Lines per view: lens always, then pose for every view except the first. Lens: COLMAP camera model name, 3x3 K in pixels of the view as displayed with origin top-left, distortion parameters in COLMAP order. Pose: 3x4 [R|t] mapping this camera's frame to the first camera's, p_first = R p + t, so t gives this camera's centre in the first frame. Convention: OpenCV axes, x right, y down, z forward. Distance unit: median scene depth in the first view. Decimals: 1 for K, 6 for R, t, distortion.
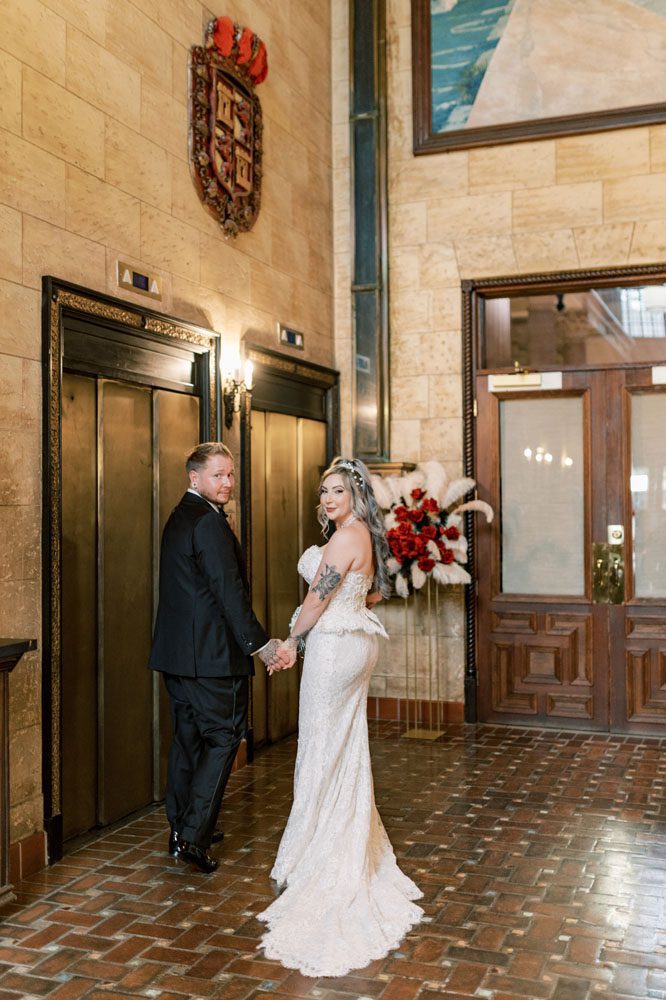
lens RADIAL K [[1026.1, 0, 316.2], [0, 1026.1, 481.2], [0, 0, 1]] dist [-0.026102, 0.000000]
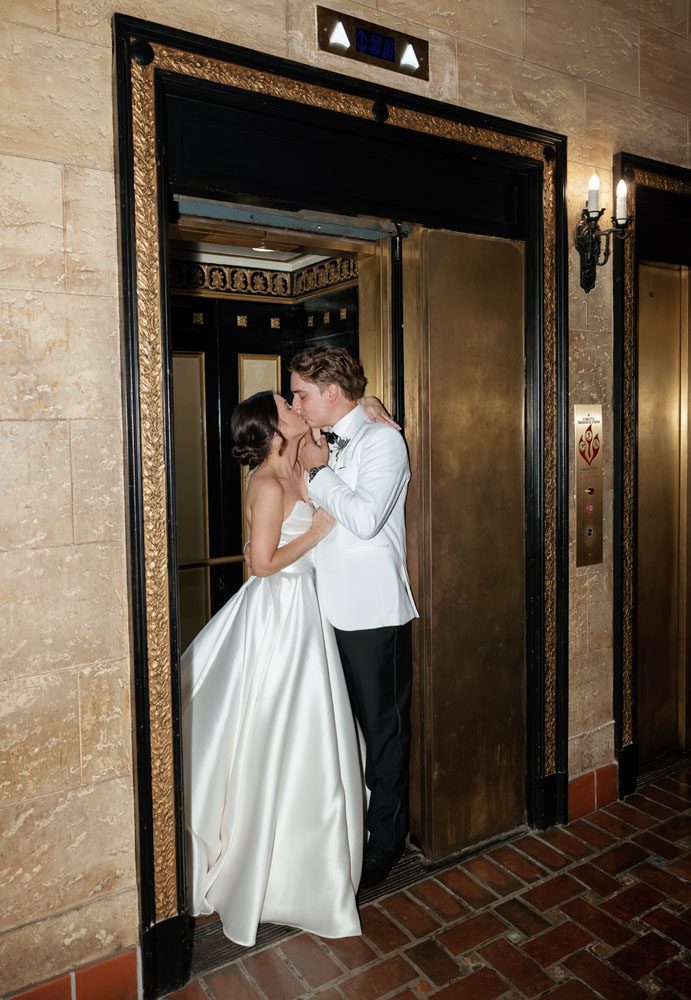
lens RADIAL K [[743.8, 0, 354.7], [0, 743.8, 454.2], [0, 0, 1]] dist [0.000703, -0.002717]
pose [[0.816209, 0.023192, -0.577290, 0.076622], [0.025252, 0.996807, 0.075749, 0.012719], [0.577204, -0.076405, 0.813018, 0.605005]]
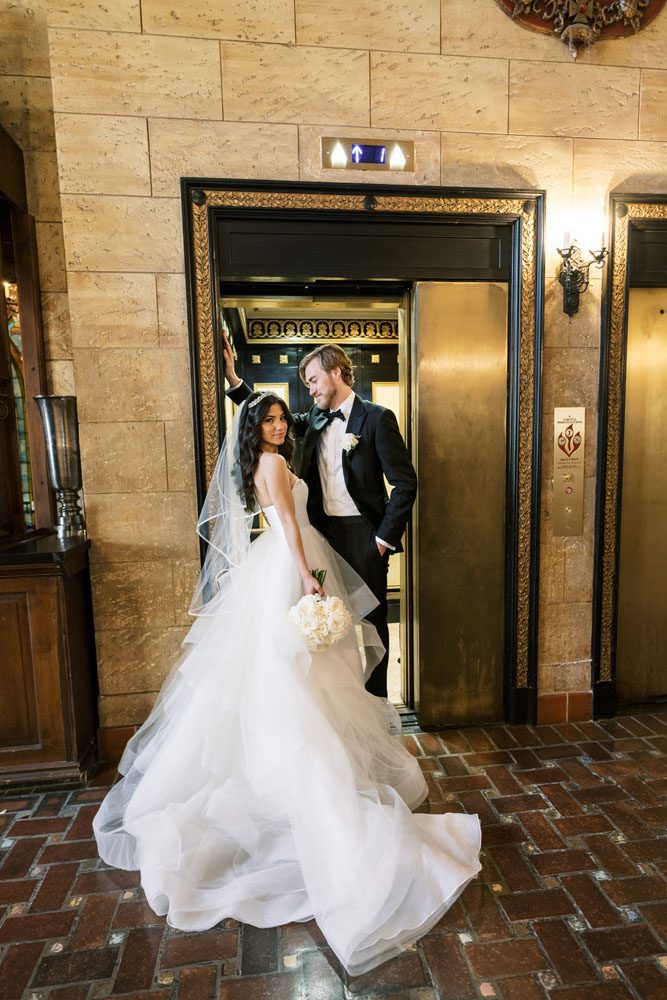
lens RADIAL K [[581.6, 0, 342.8], [0, 581.6, 515.4], [0, 0, 1]] dist [0.002246, -0.004082]
pose [[0.498676, 0.102408, -0.860717, 0.264958], [0.042804, 0.988875, 0.142456, 0.034554], [0.865731, -0.107882, 0.488745, 0.696105]]
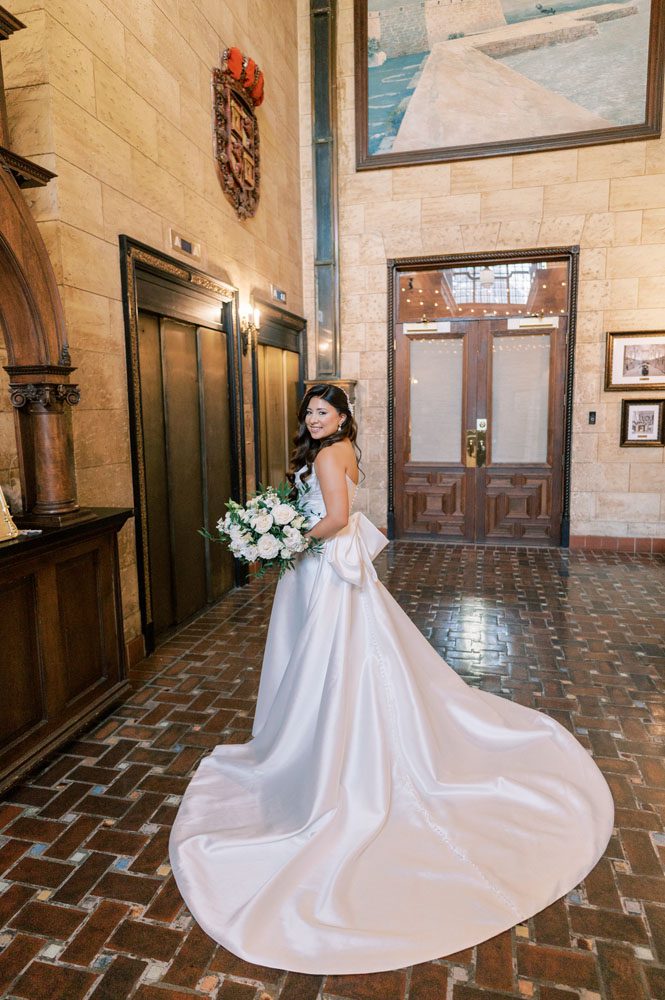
lens RADIAL K [[581.6, 0, 336.9], [0, 581.6, 479.6], [0, 0, 1]] dist [0.002246, -0.004082]
pose [[0.990298, -0.022560, 0.137113, -0.083061], [0.001968, 0.988911, 0.148498, 0.001323], [-0.138943, -0.146788, 0.979361, 0.149489]]
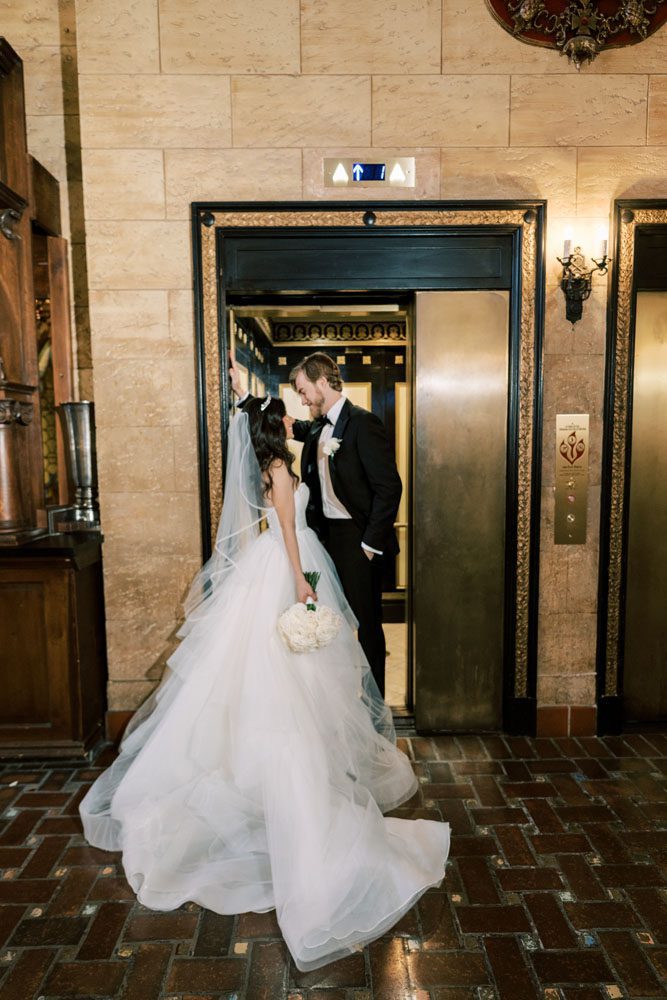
lens RADIAL K [[581.6, 0, 321.4], [0, 581.6, 493.1], [0, 0, 1]] dist [0.002246, -0.004082]
pose [[0.394009, 0.088954, -0.914792, 0.297897], [0.034760, 0.993151, 0.111545, 0.025610], [0.918449, -0.075748, 0.388218, 0.728588]]
